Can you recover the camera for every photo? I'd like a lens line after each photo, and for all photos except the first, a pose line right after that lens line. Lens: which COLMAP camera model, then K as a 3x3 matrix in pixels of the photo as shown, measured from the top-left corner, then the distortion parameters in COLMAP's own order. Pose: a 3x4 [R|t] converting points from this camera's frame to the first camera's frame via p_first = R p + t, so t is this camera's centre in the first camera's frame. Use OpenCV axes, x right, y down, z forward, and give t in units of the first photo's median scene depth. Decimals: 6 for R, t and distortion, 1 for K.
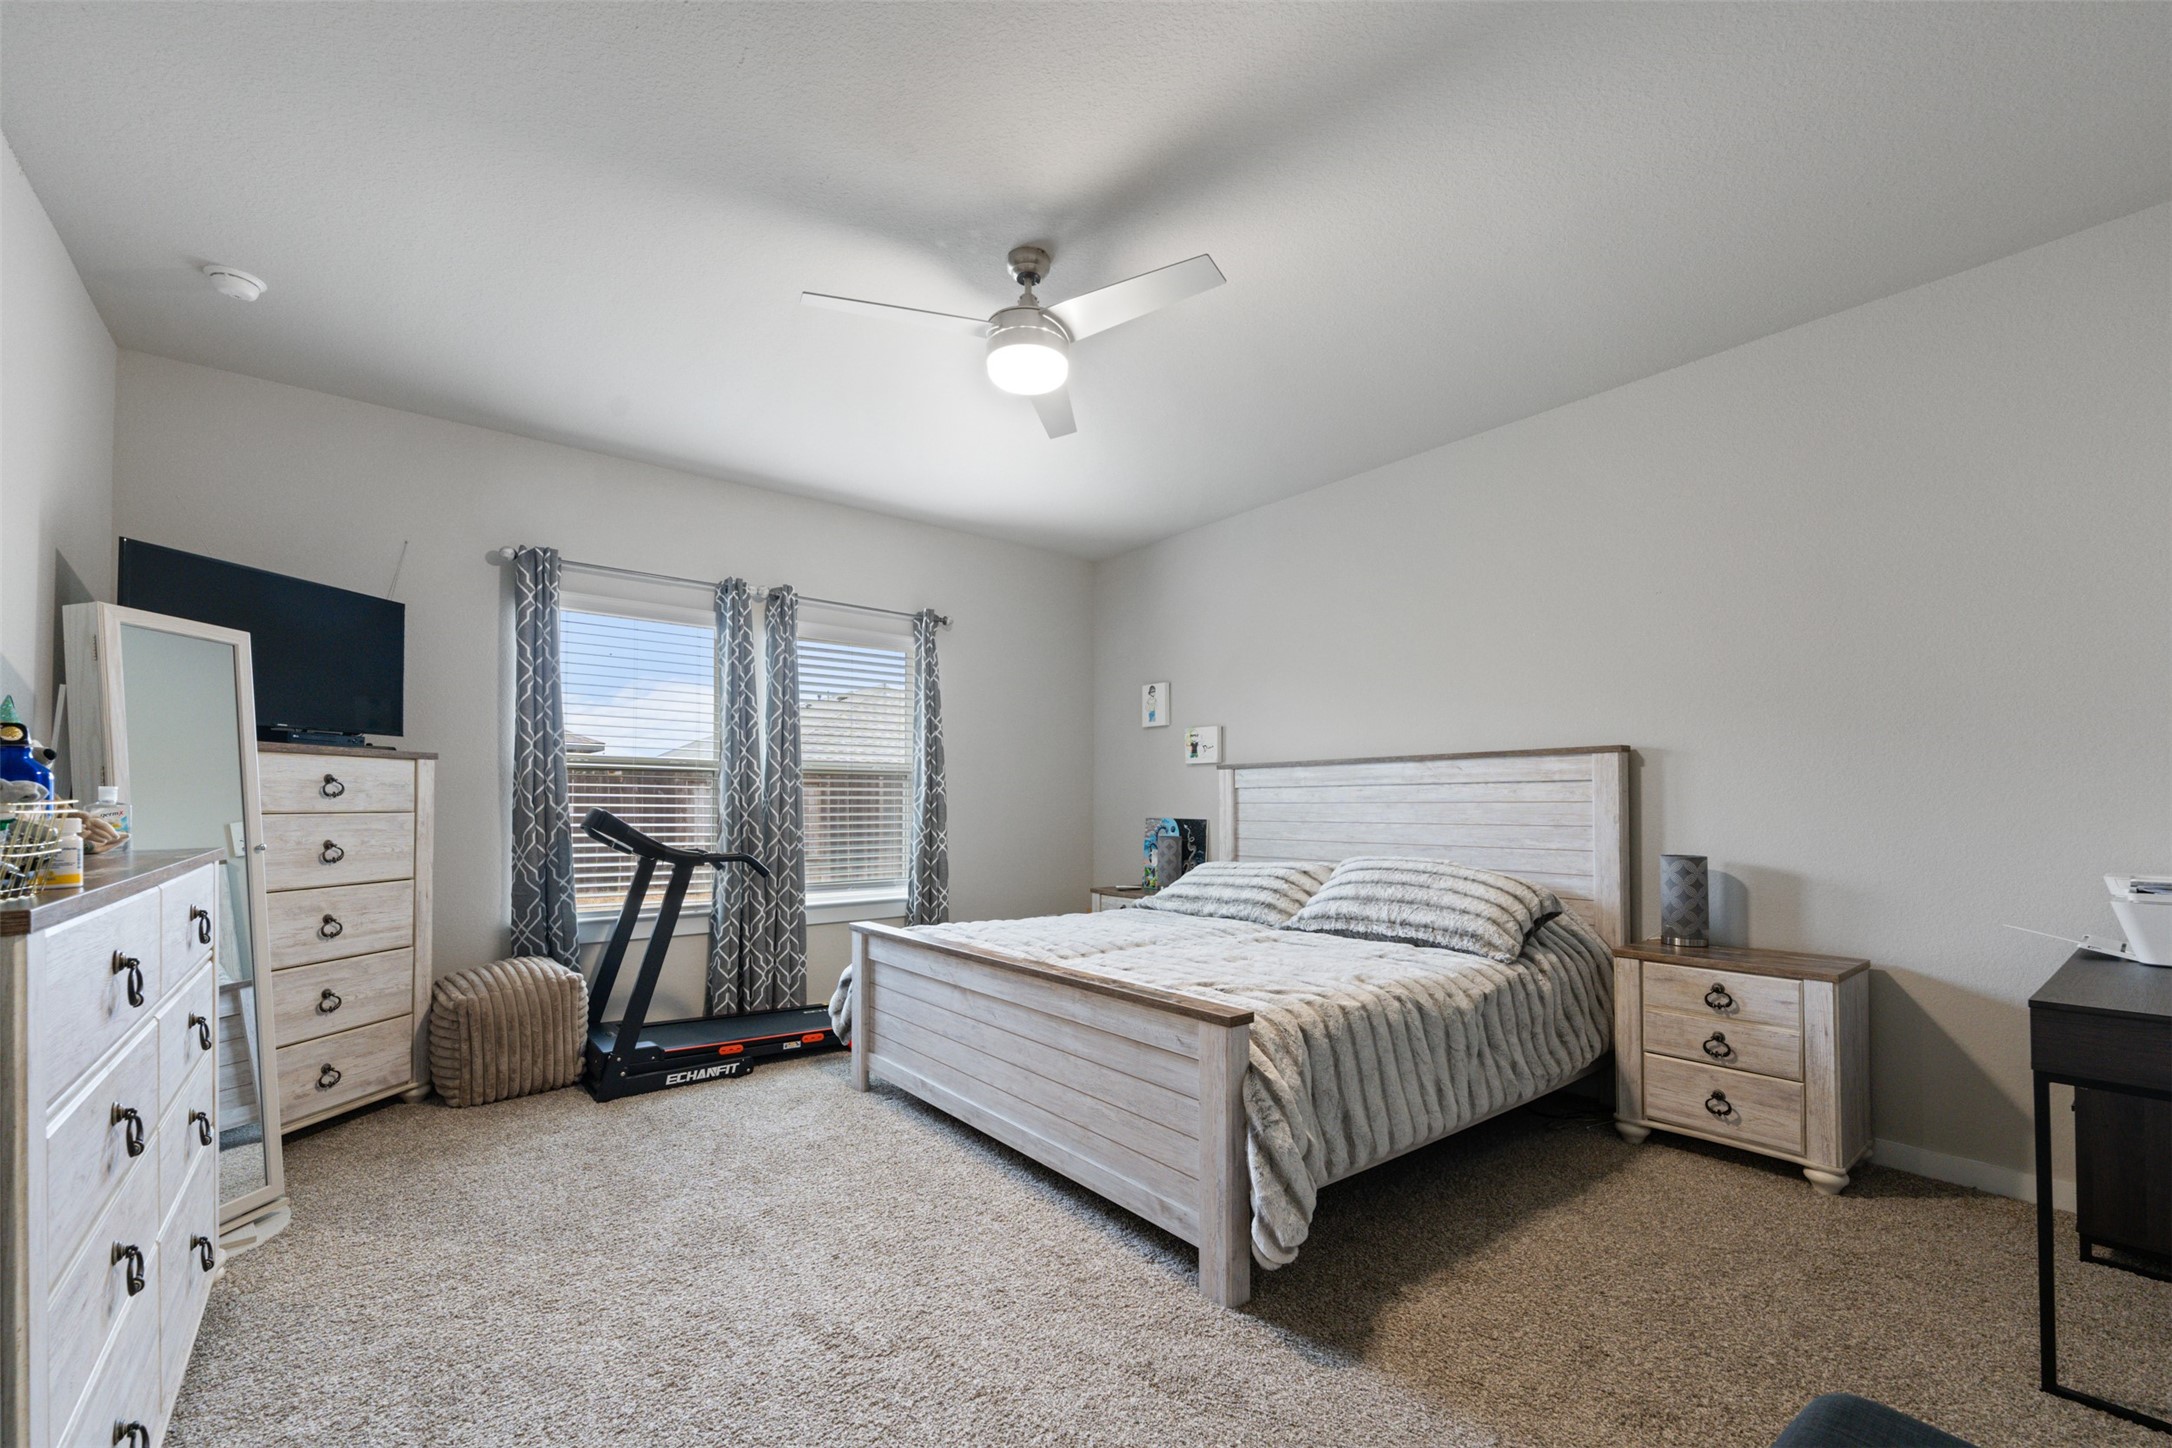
lens RADIAL K [[915.2, 0, 1081.4], [0, 915.2, 780.9], [0, 0, 1]] dist [0.003208, 0.000184]
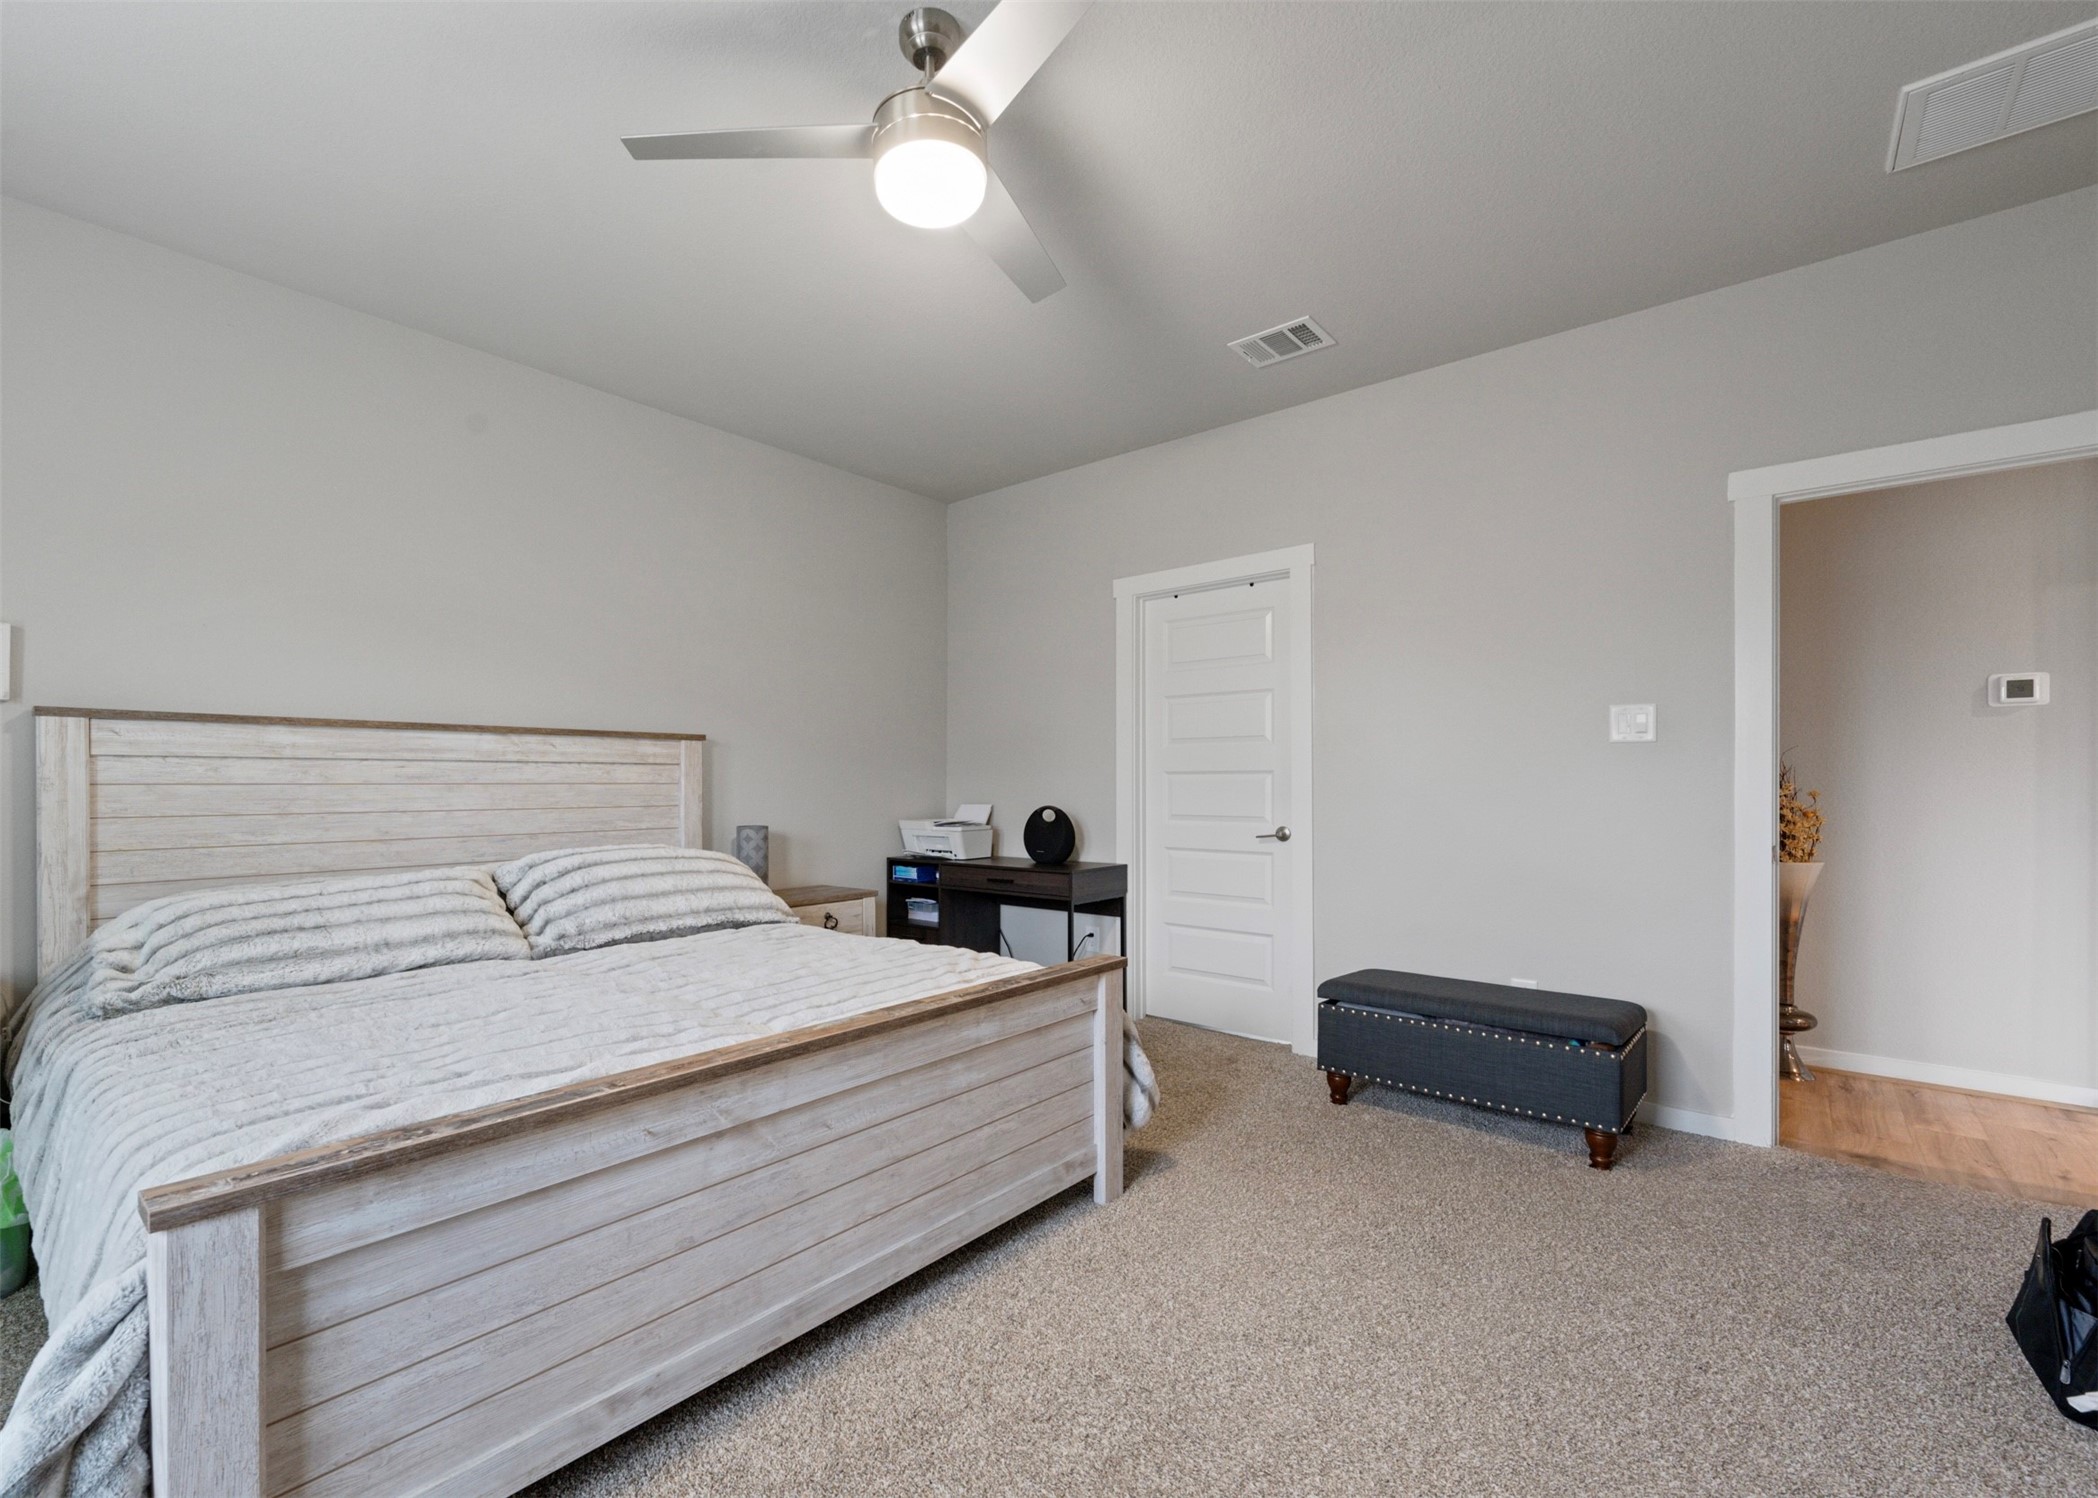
lens RADIAL K [[857.0, 0, 1044.8], [0, 857.0, 787.4], [0, 0, 1]] dist [-0.000436, -0.000024]
pose [[-0.185276, -0.002709, 0.982683, -0.494392], [-0.023861, 0.999714, -0.001743, 0.017206], [-0.982397, -0.023771, -0.185288, 0.689404]]
